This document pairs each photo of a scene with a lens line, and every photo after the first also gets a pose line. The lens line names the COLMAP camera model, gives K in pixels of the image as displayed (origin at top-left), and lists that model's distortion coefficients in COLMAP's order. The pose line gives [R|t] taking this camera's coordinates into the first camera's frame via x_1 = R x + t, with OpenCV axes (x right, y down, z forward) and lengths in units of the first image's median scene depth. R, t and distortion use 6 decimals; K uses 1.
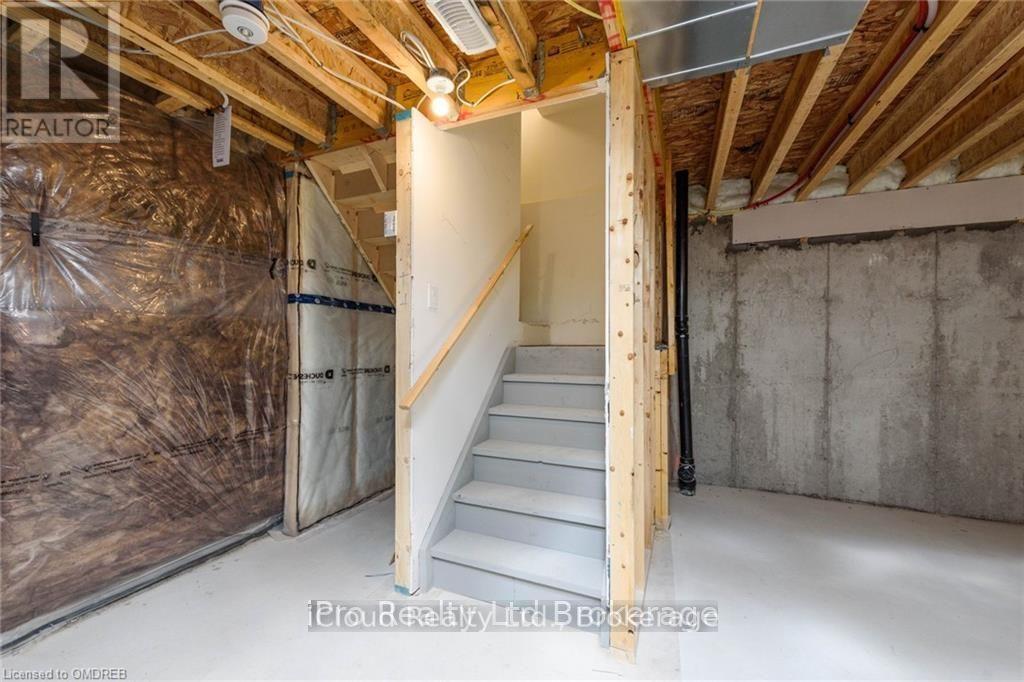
lens RADIAL K [[398.1, 0, 510.6], [0, 398.1, 342.7], [0, 0, 1]] dist [0.005908, -0.000441]
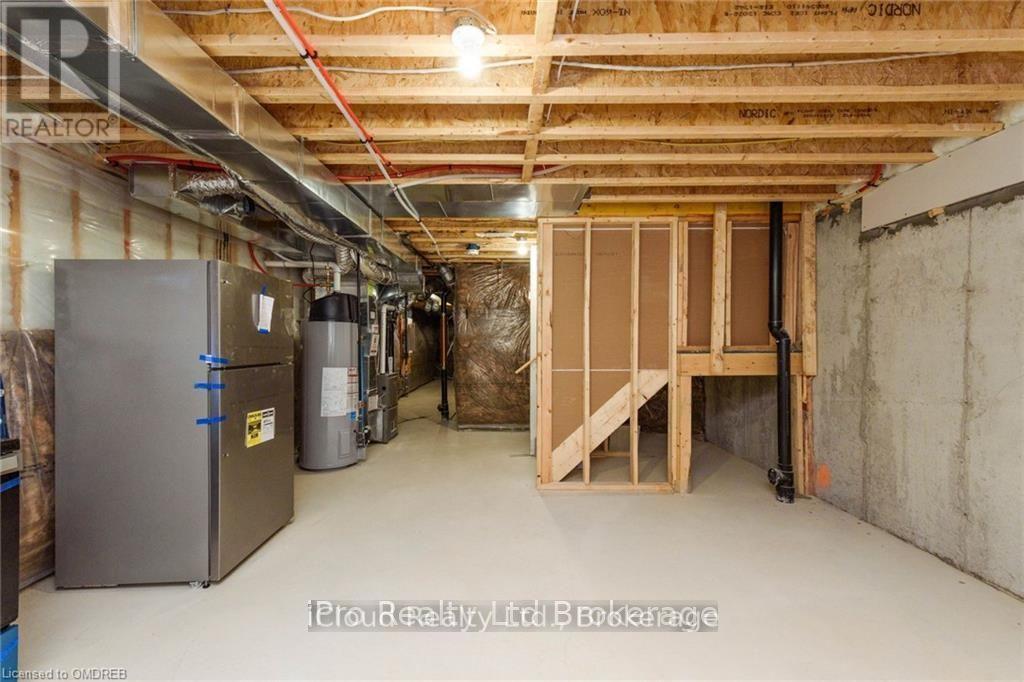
lens RADIAL K [[398.1, 0, 508.1], [0, 398.1, 343.4], [0, 0, 1]] dist [0.005908, -0.000441]
pose [[0.396416, 0.001739, -0.918069, 1.064251], [0.001724, 0.999995, 0.002638, -0.014955], [0.918069, -0.002628, 0.396411, -0.022381]]
